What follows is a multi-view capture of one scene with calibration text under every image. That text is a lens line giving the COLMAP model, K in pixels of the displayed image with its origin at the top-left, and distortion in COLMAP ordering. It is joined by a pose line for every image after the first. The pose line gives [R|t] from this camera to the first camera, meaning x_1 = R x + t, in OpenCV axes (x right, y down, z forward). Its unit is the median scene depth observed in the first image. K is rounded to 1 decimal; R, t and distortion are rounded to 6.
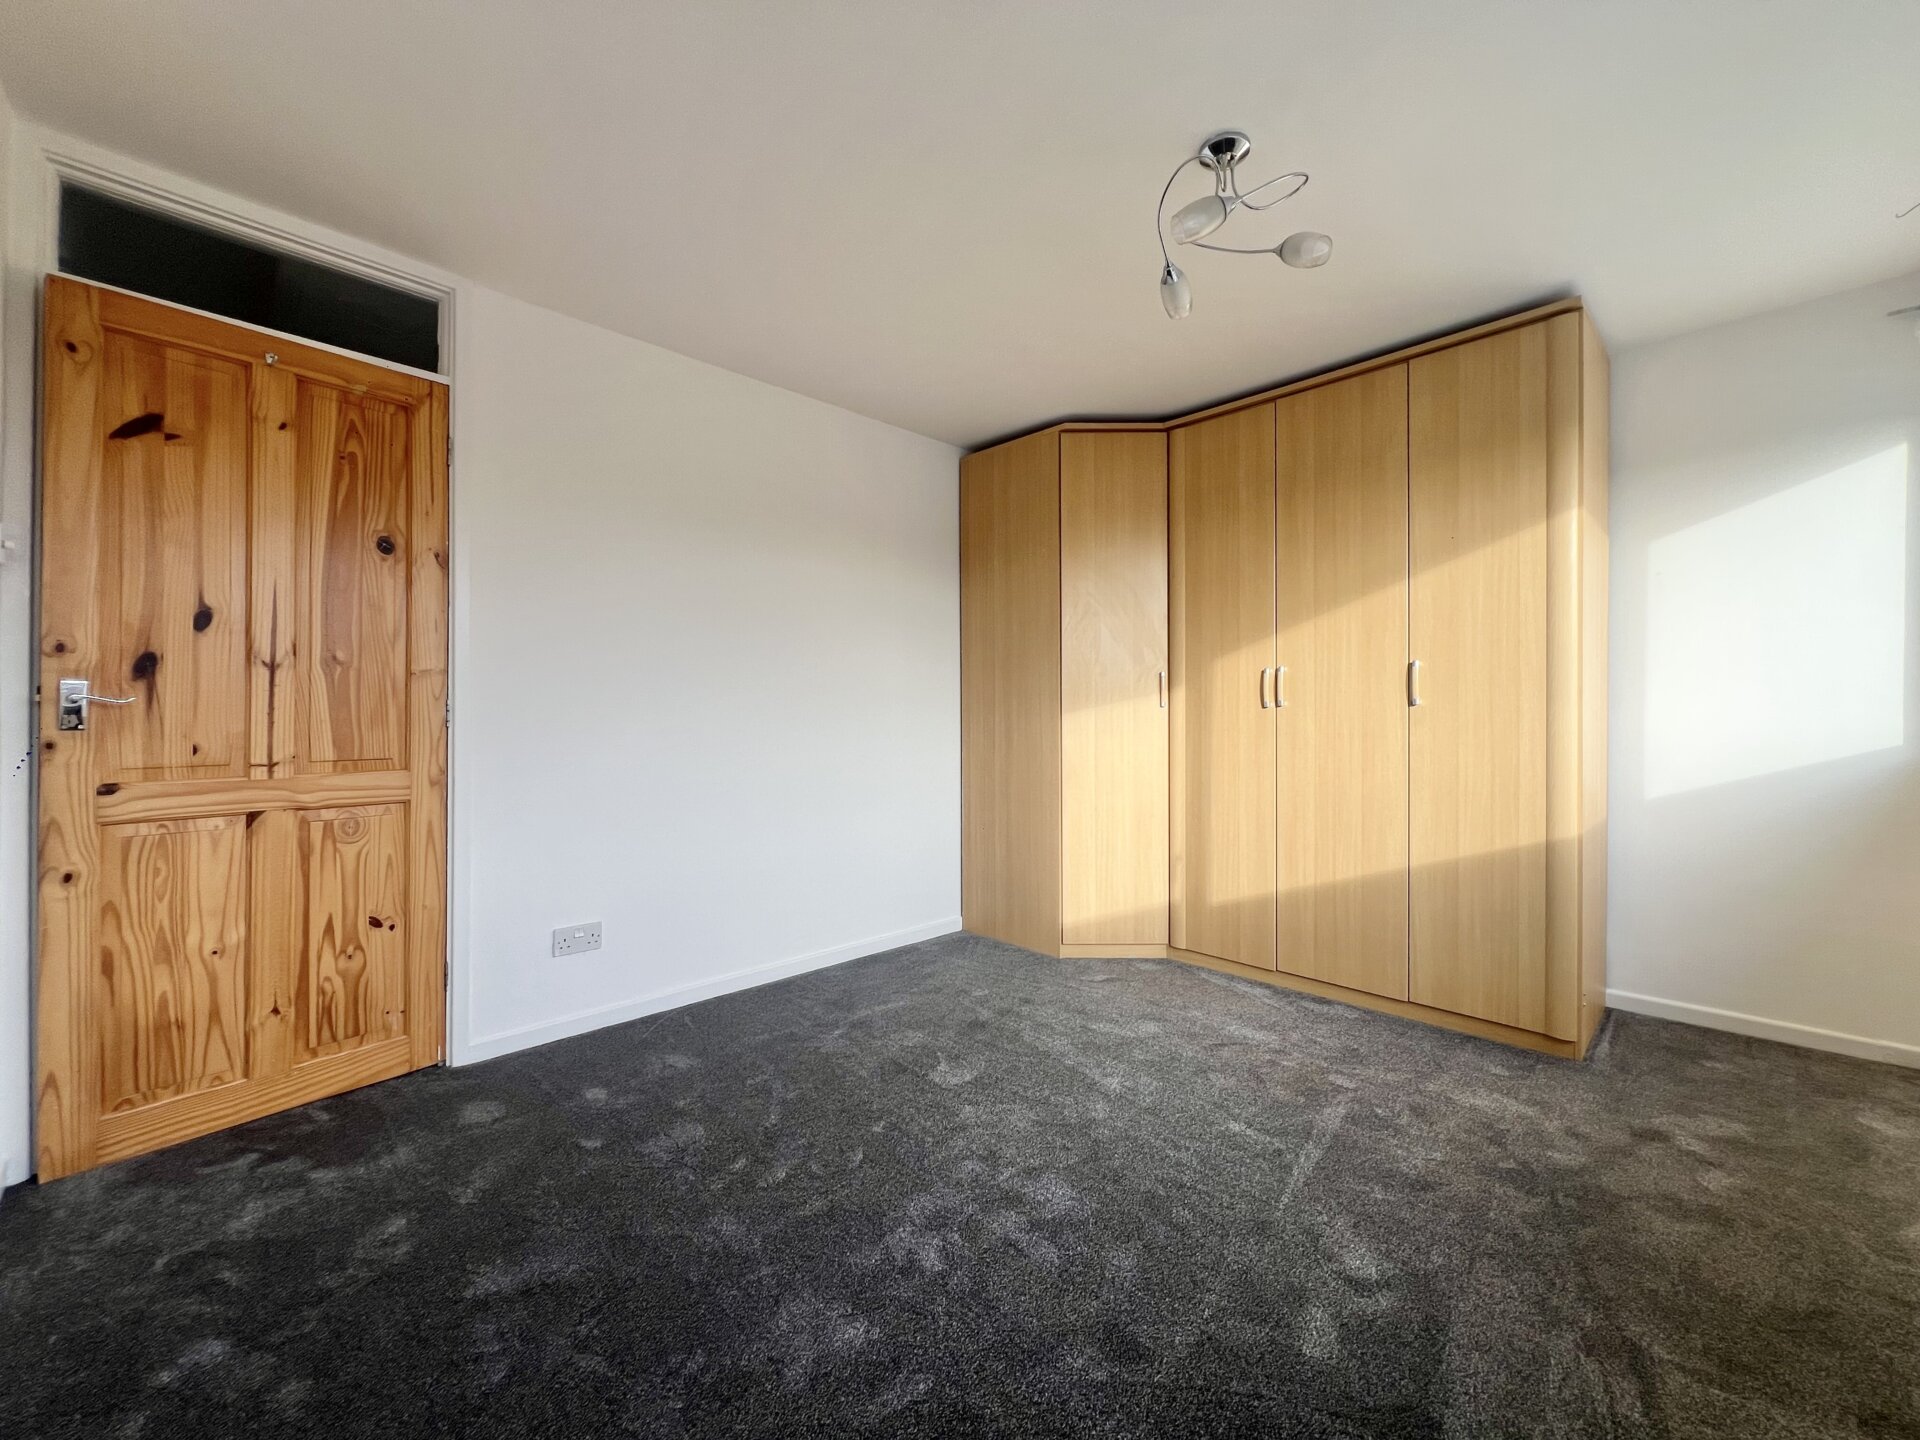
lens RADIAL K [[761.4, 0, 960.0], [0, 761.4, 720.0], [0, 0, 1]] dist [0.000715, -0.000047]
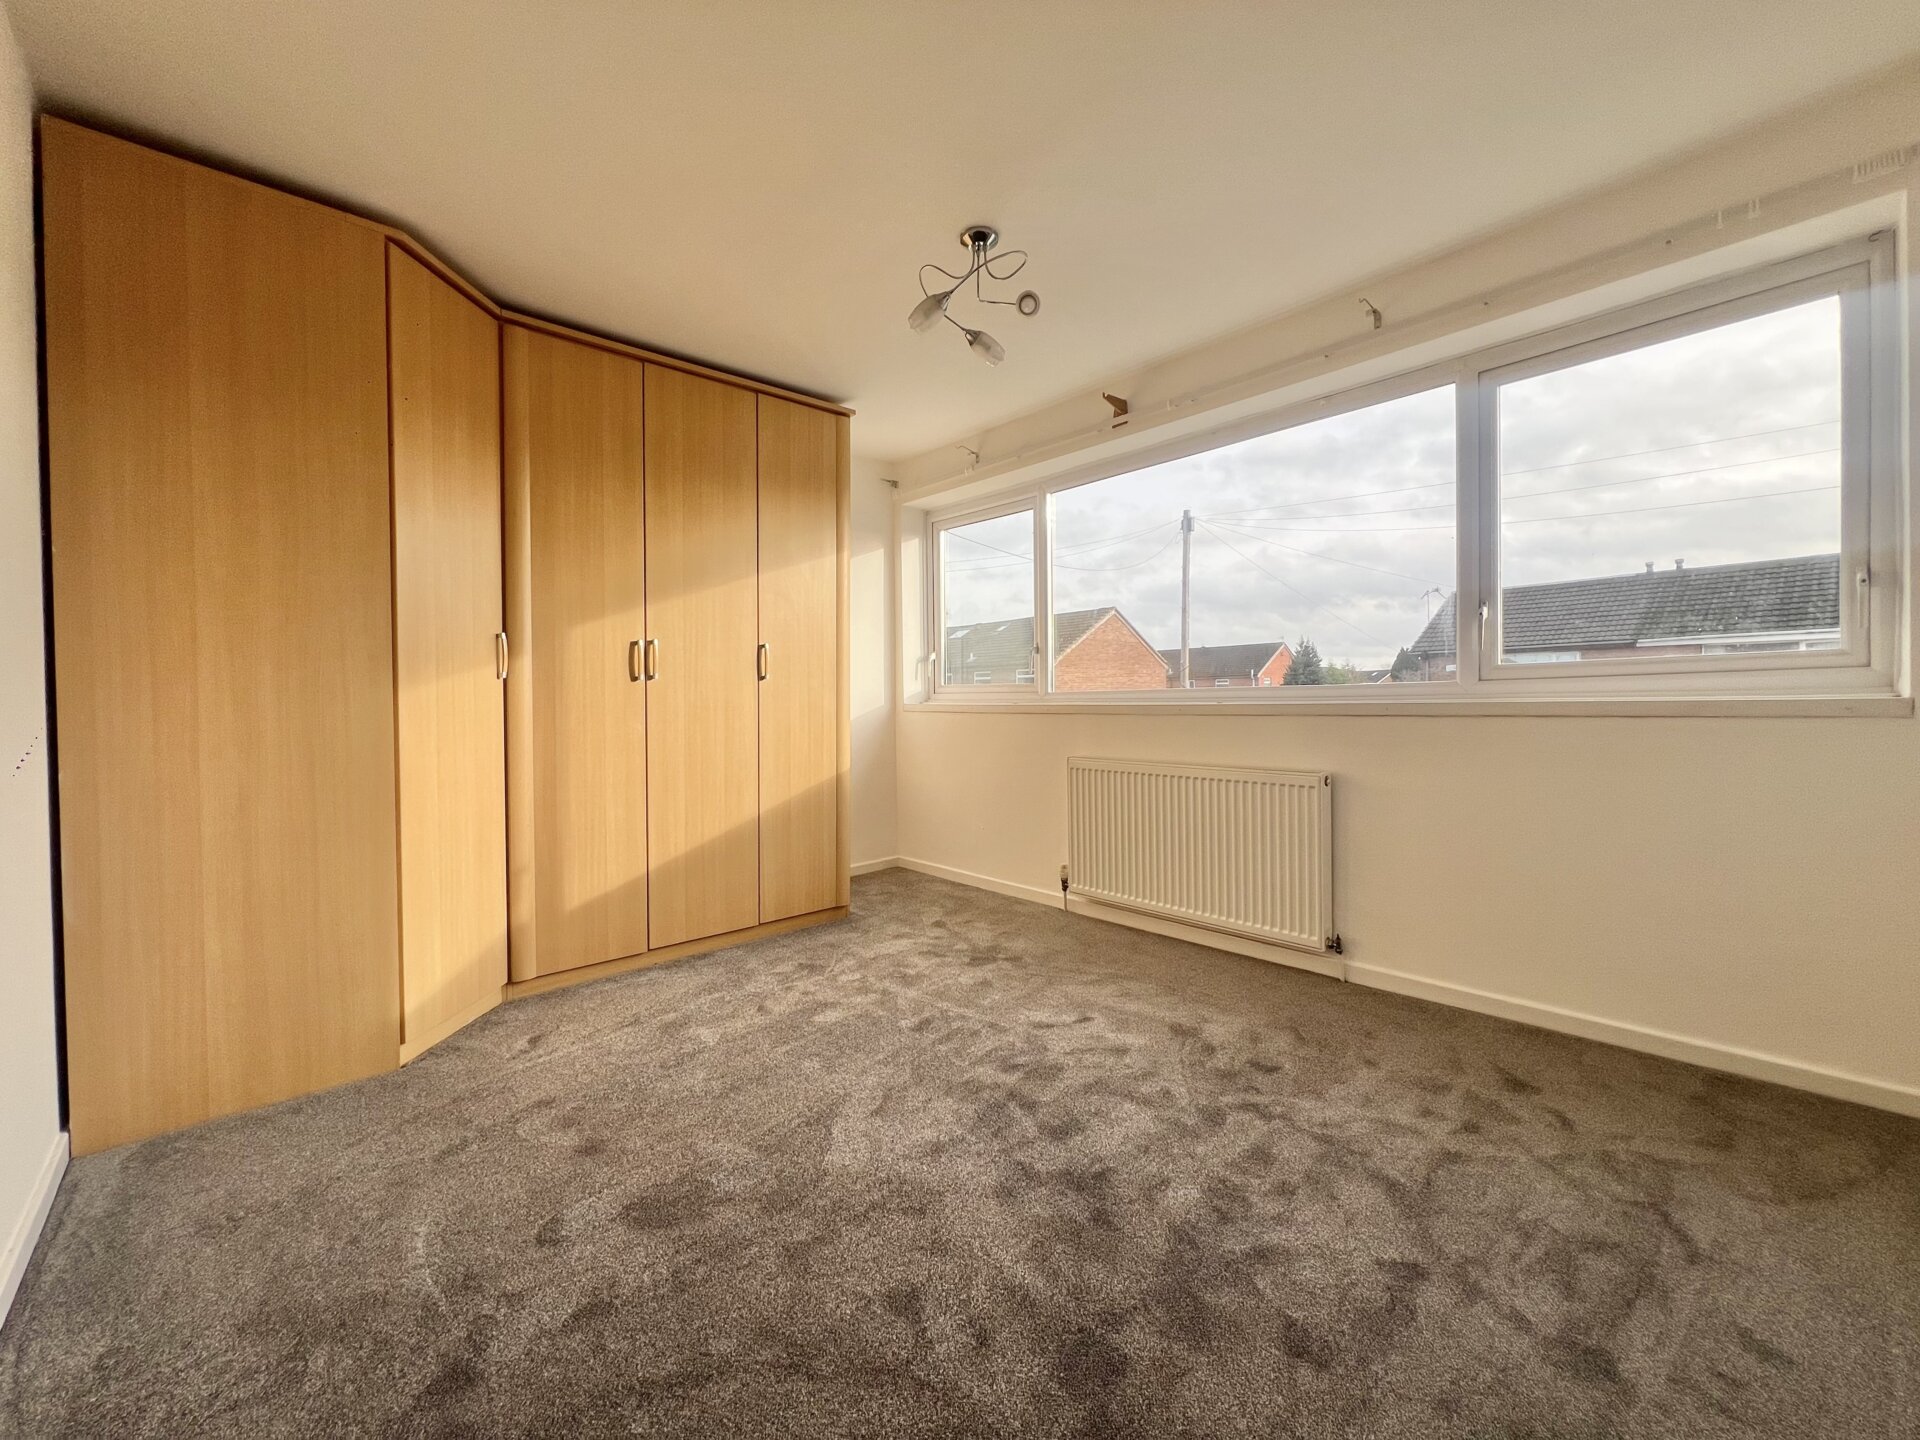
lens RADIAL K [[776.4, 0, 961.5], [0, 776.4, 704.8], [0, 0, 1]] dist [0.001686, 0.000169]
pose [[0.029348, -0.016800, 0.999428, -0.638178], [0.013706, 0.999772, 0.016404, 0.005054], [-0.999475, 0.013216, 0.029572, 0.644013]]
